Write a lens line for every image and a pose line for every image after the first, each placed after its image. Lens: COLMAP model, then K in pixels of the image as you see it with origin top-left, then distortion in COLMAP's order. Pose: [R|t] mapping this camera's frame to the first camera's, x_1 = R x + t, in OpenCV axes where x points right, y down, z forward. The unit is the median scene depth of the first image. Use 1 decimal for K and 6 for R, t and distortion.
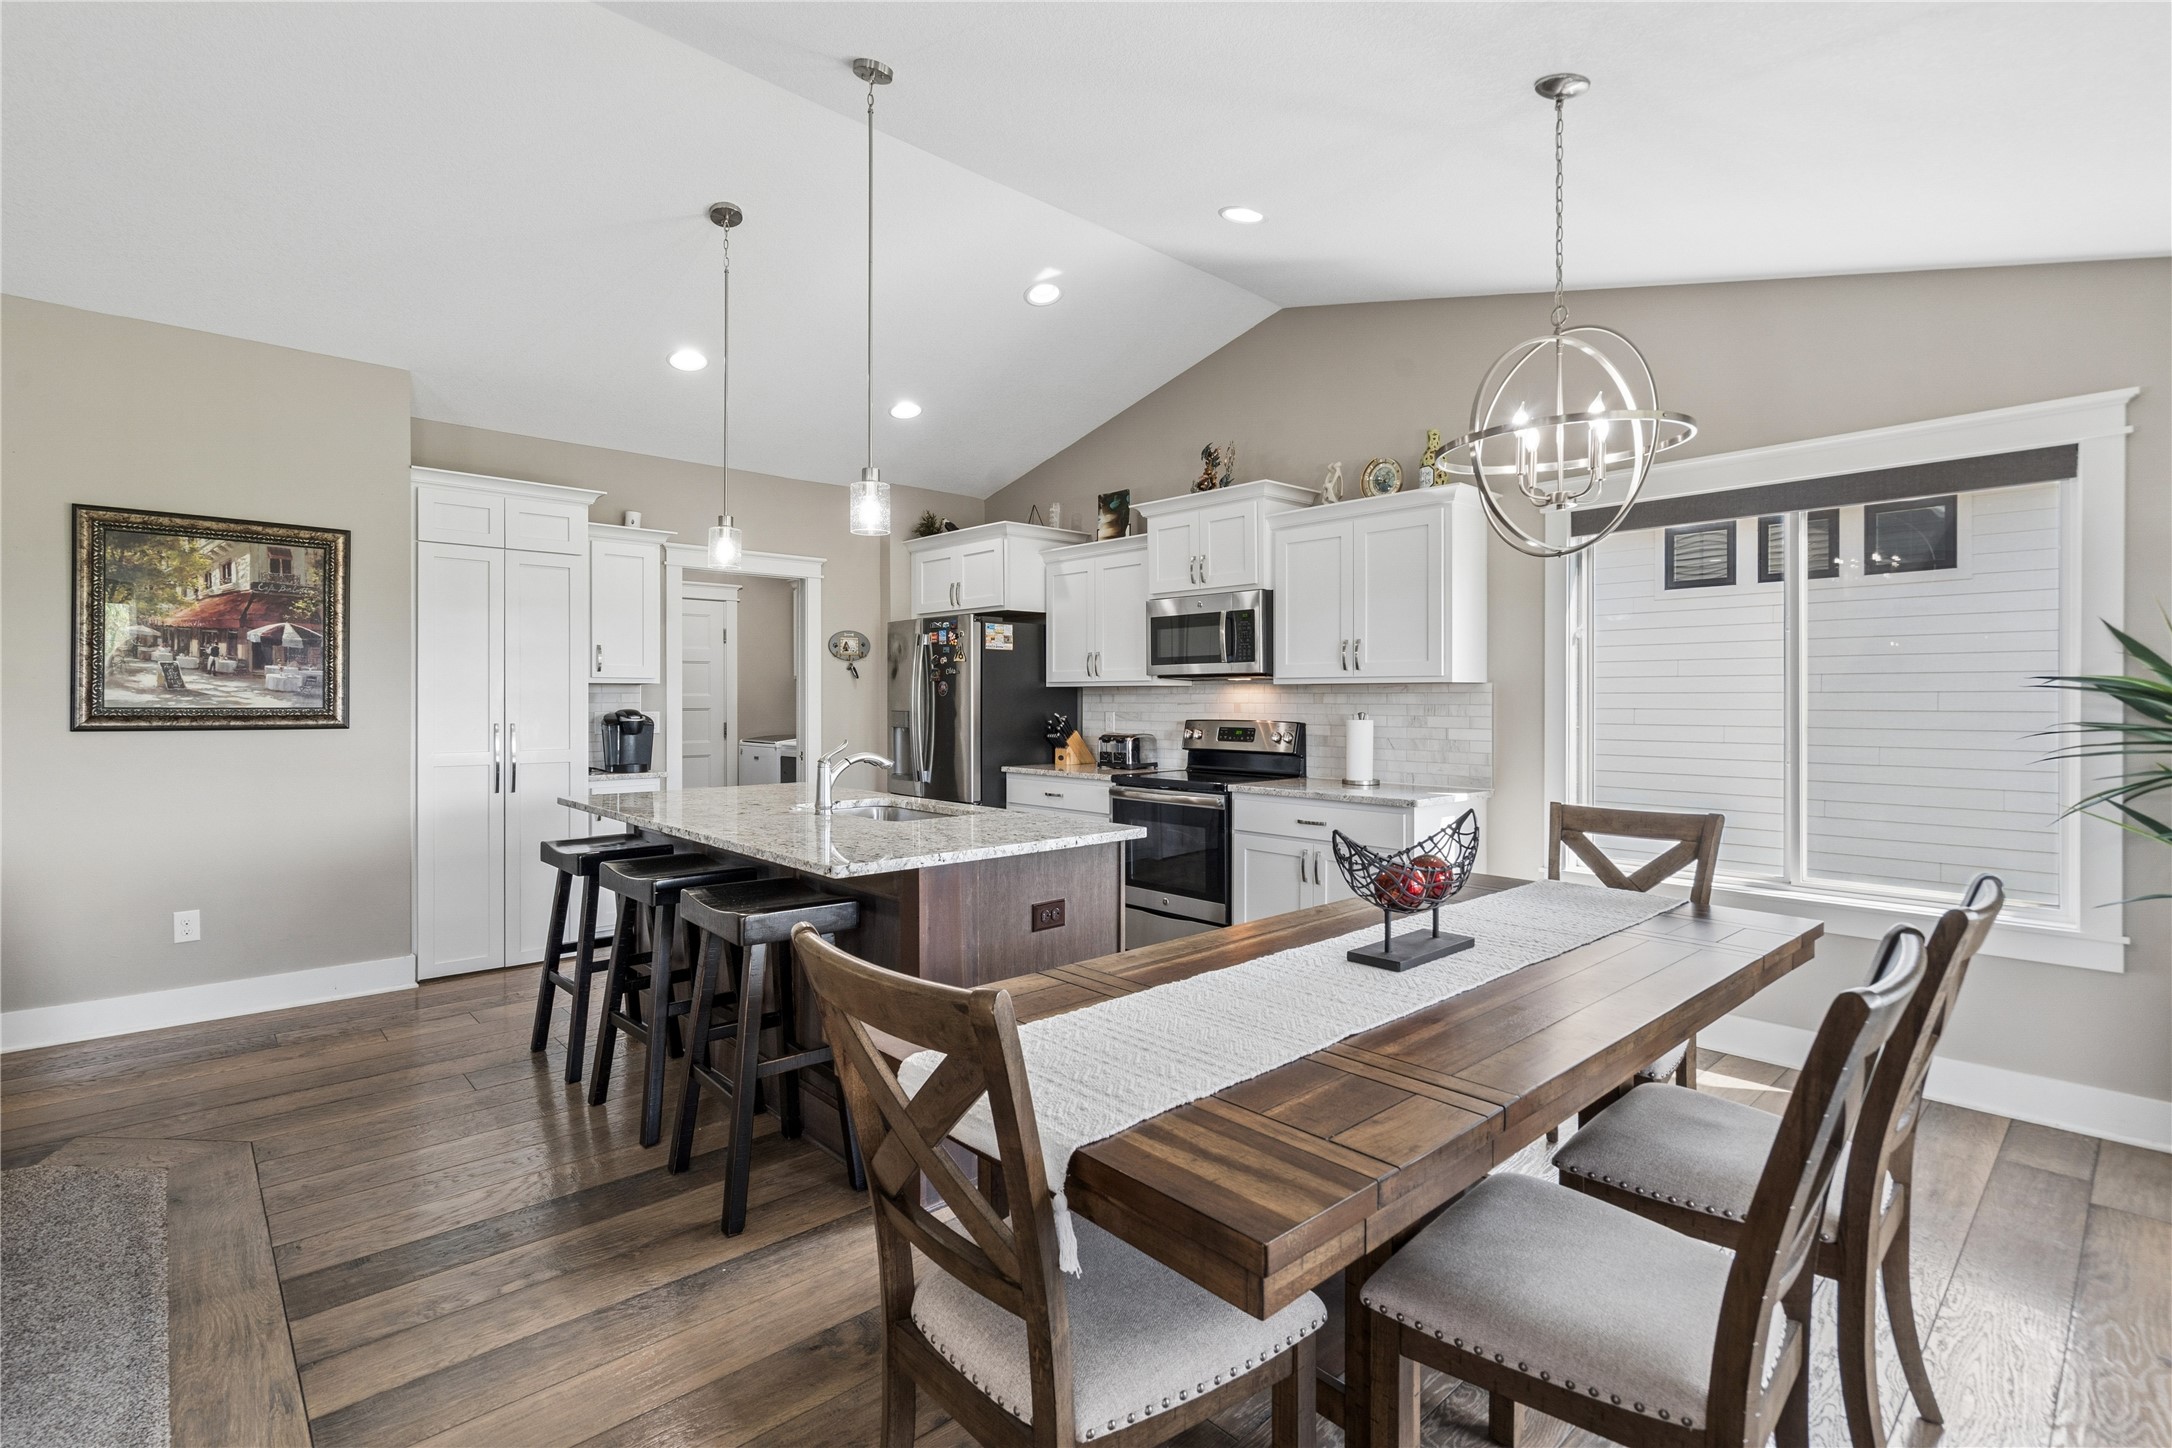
lens RADIAL K [[999.5, 0, 1078.9], [0, 999.5, 705.9], [0, 0, 1]] dist [-0.007775, 0.003859]
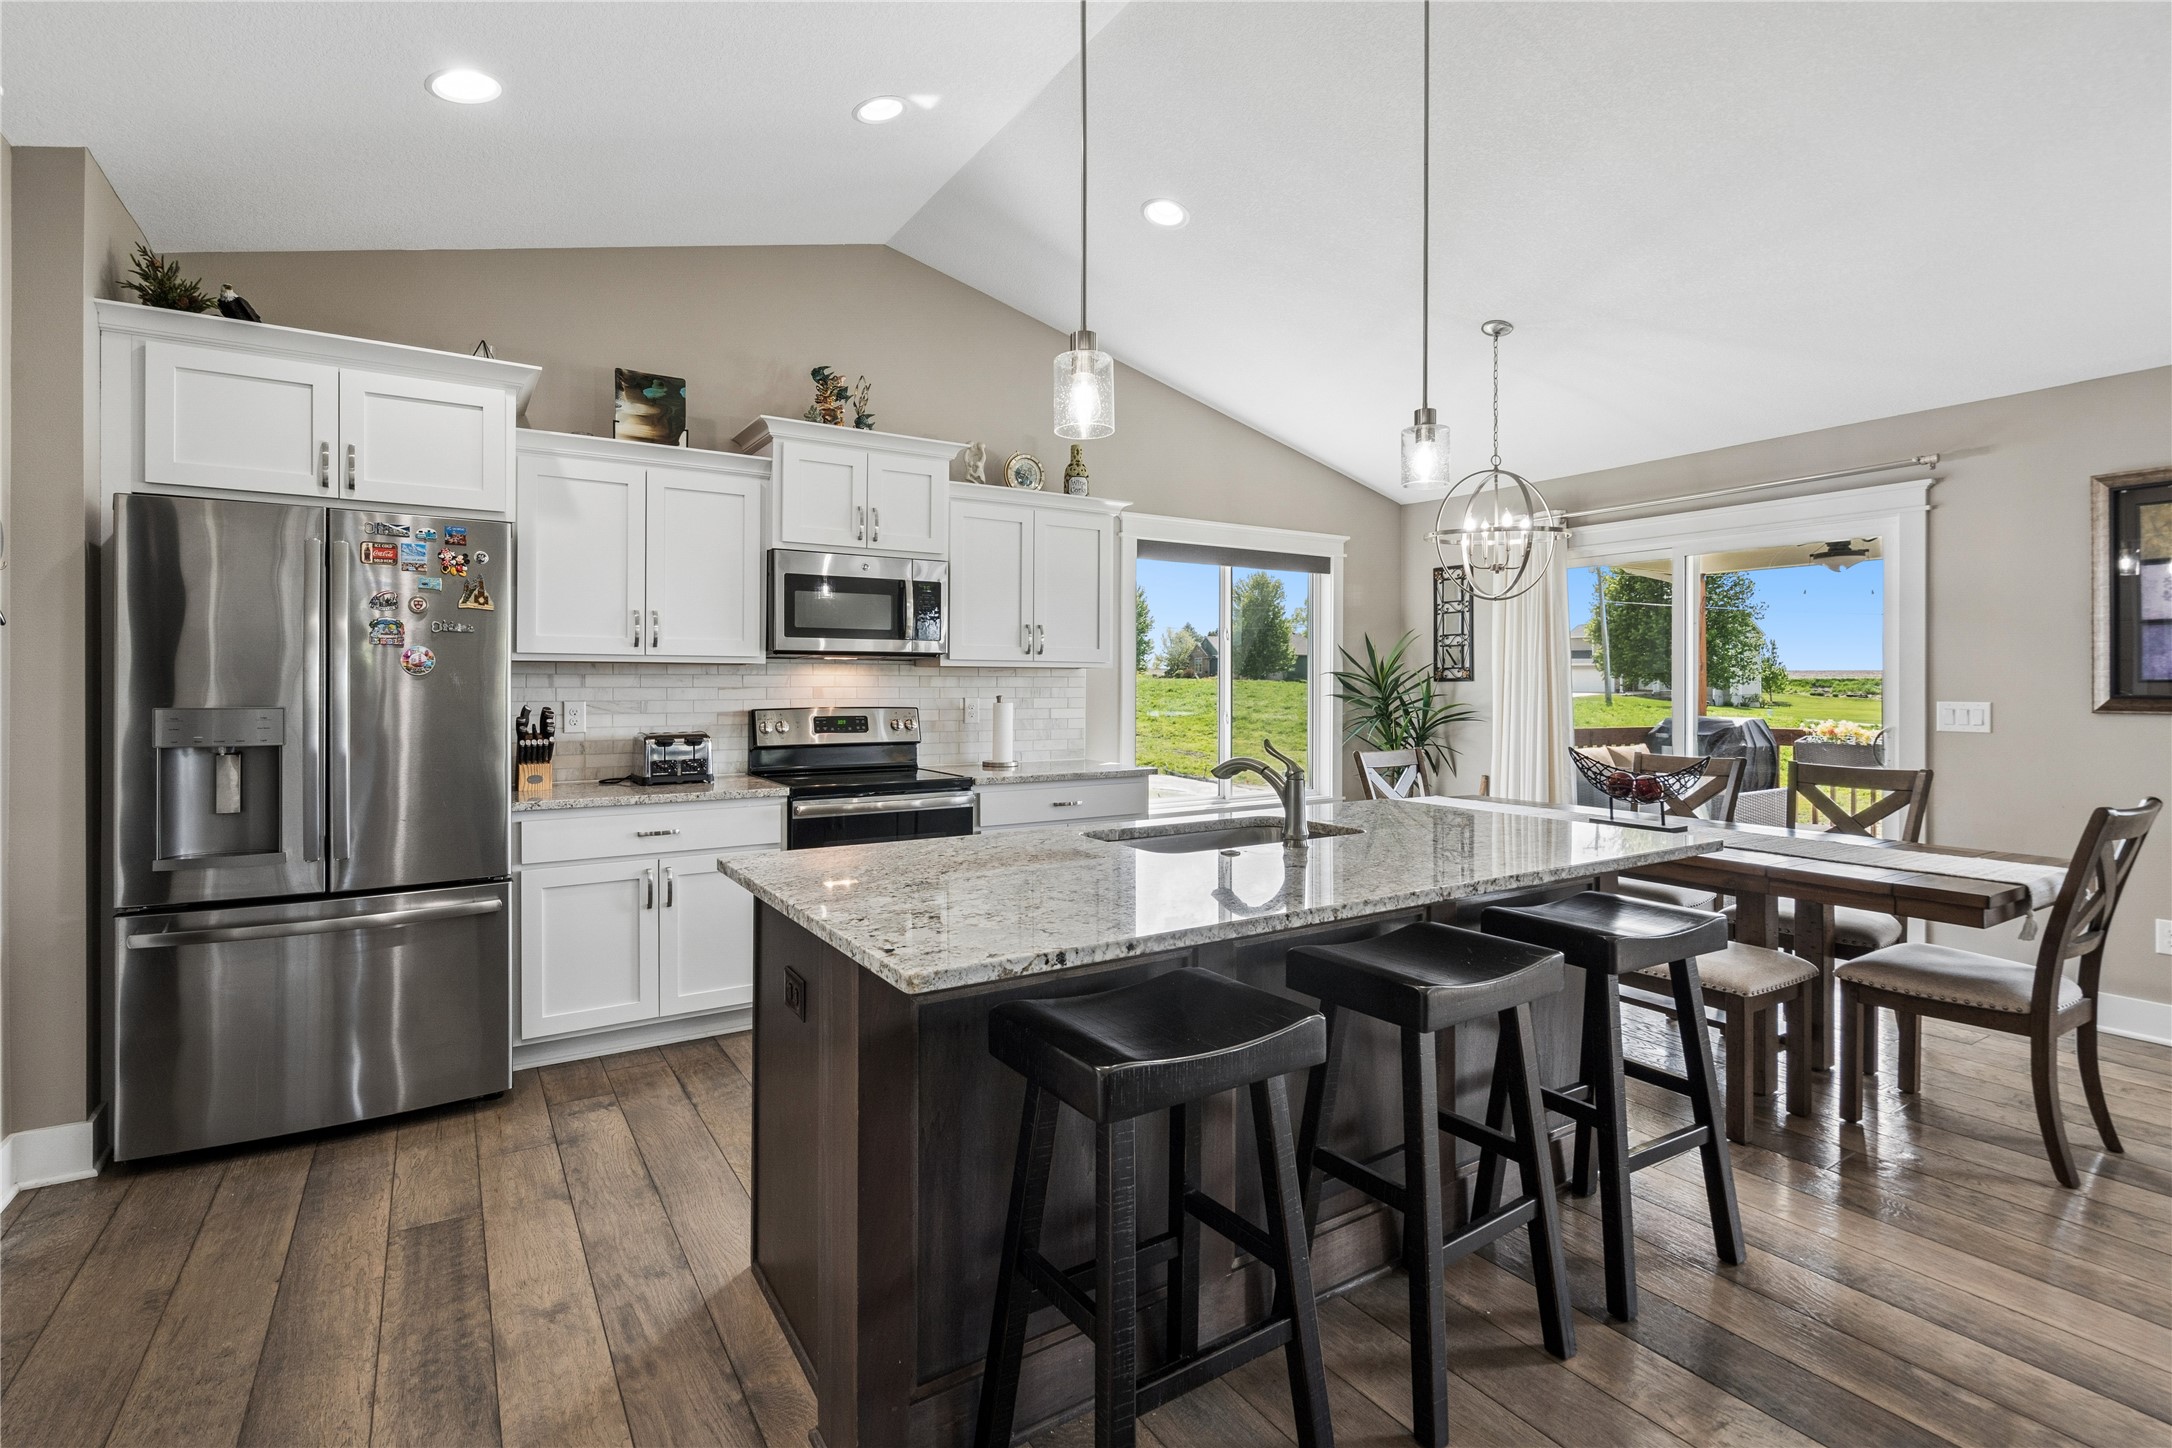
lens RADIAL K [[999.5, 0, 1068.5], [0, 999.5, 684.0], [0, 0, 1]] dist [-0.007775, 0.003859]
pose [[0.179170, -0.001363, 0.983817, -0.676019], [0.004579, 0.999989, 0.000551, -0.005171], [-0.983807, 0.004406, 0.179175, 0.712065]]
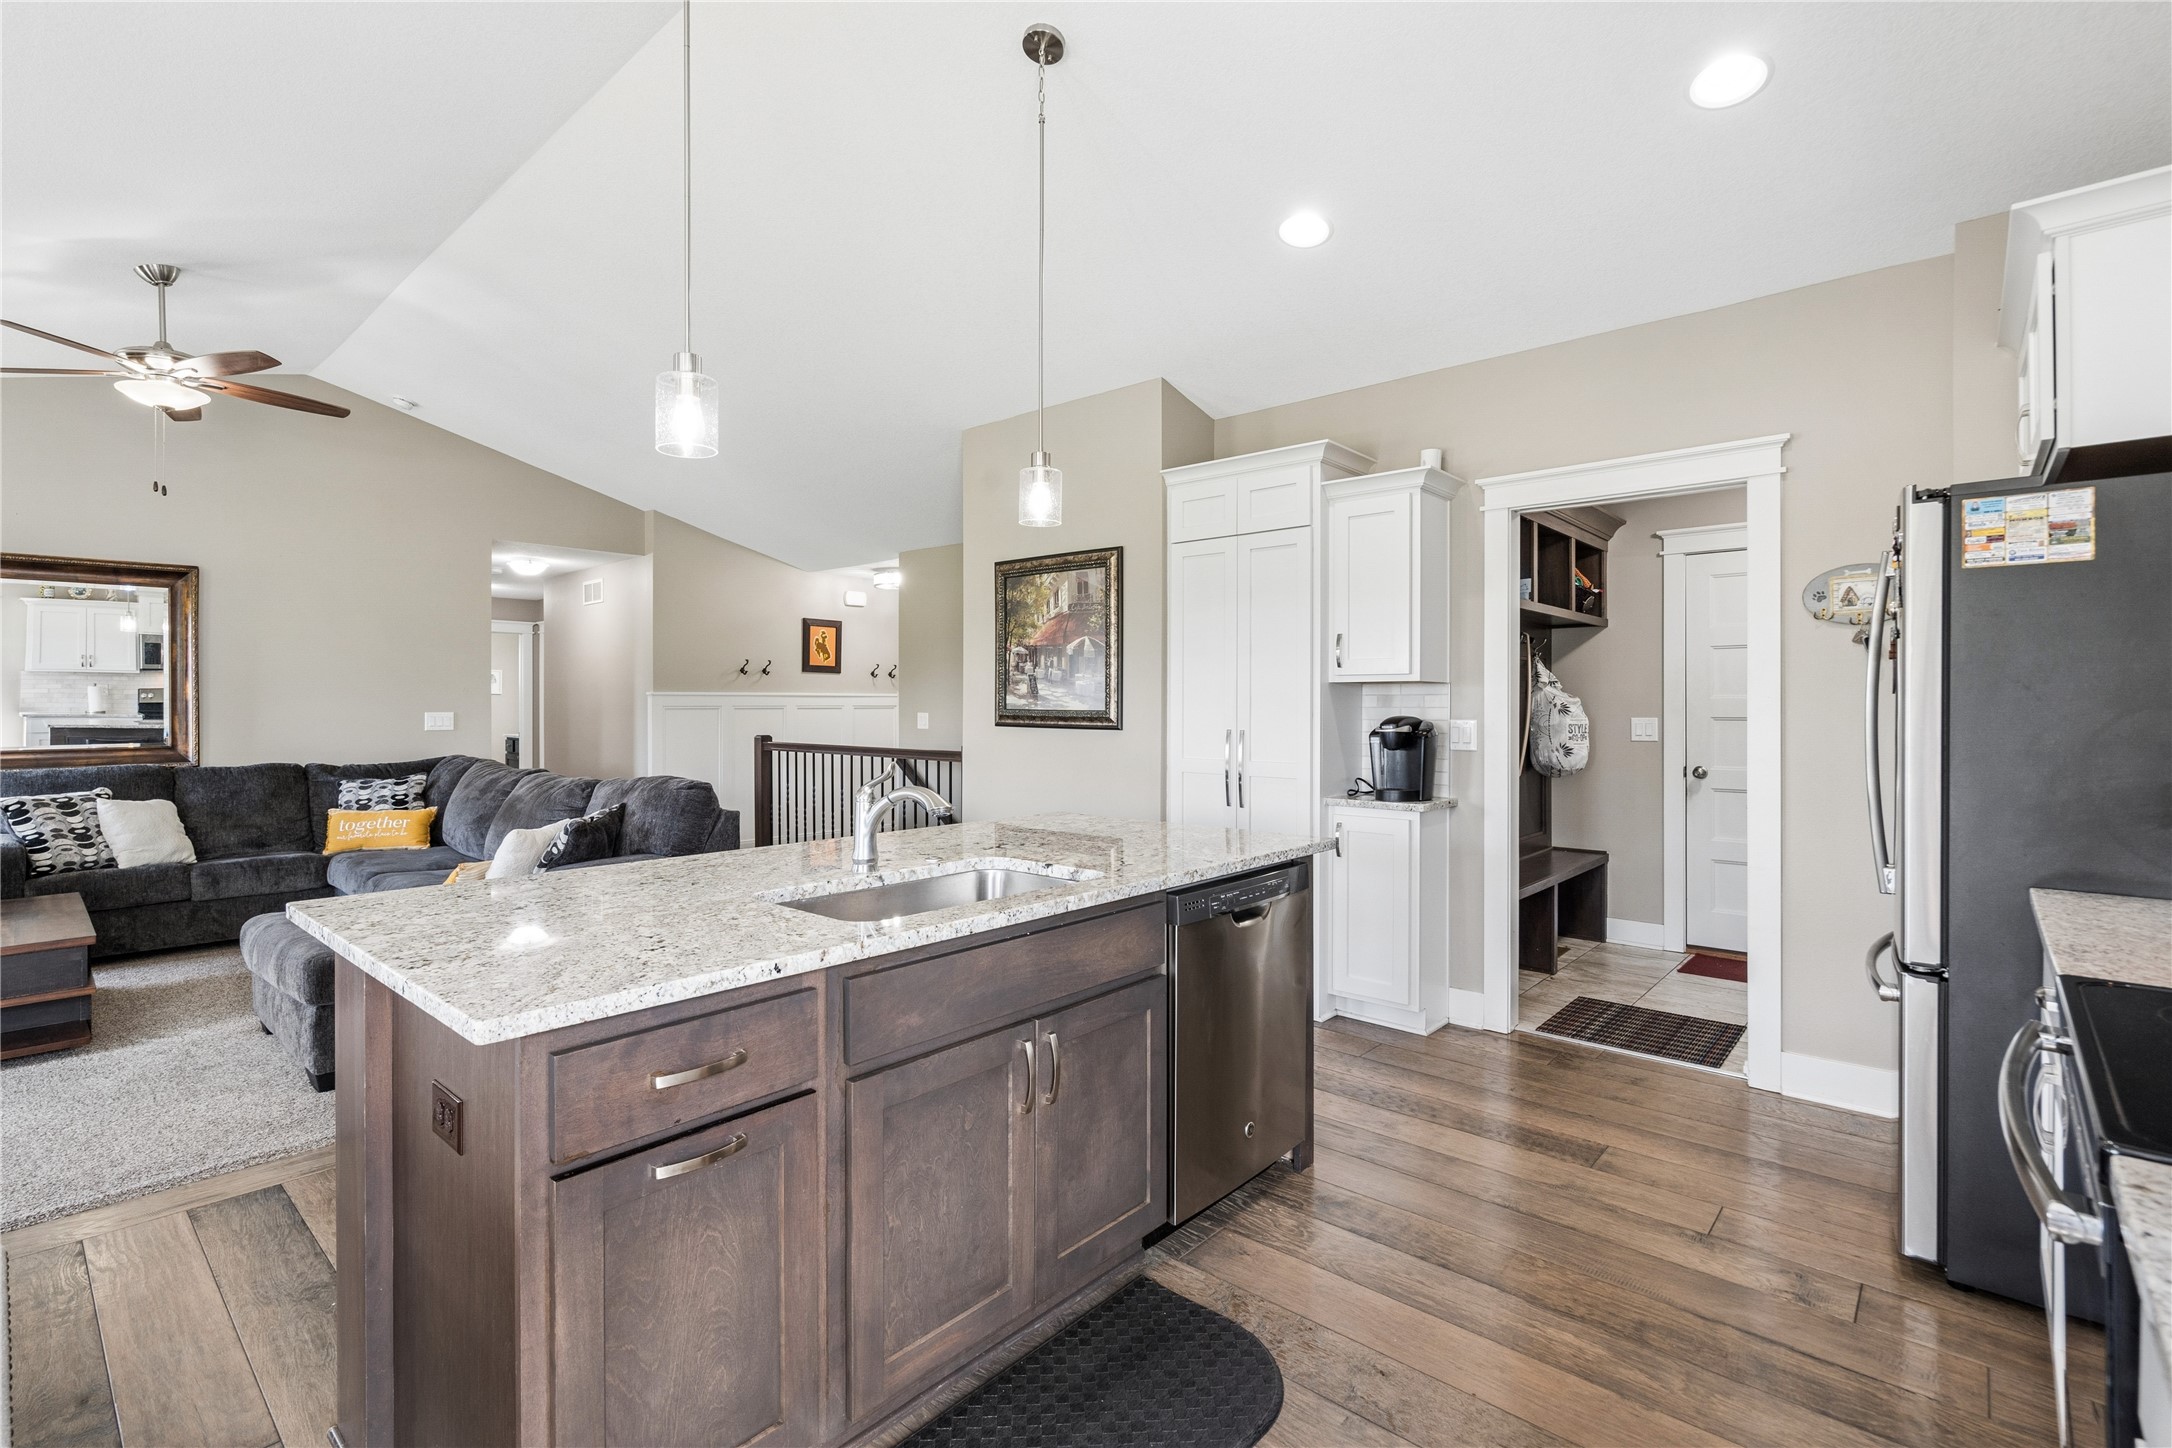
lens RADIAL K [[999.5, 0, 1051.9], [0, 999.5, 710.9], [0, 0, 1]] dist [-0.007775, 0.003859]
pose [[0.082402, 0.007007, -0.996575, 0.297622], [-0.006783, 0.999956, 0.006469, -0.003953], [0.996576, 0.006227, 0.082446, 0.737647]]
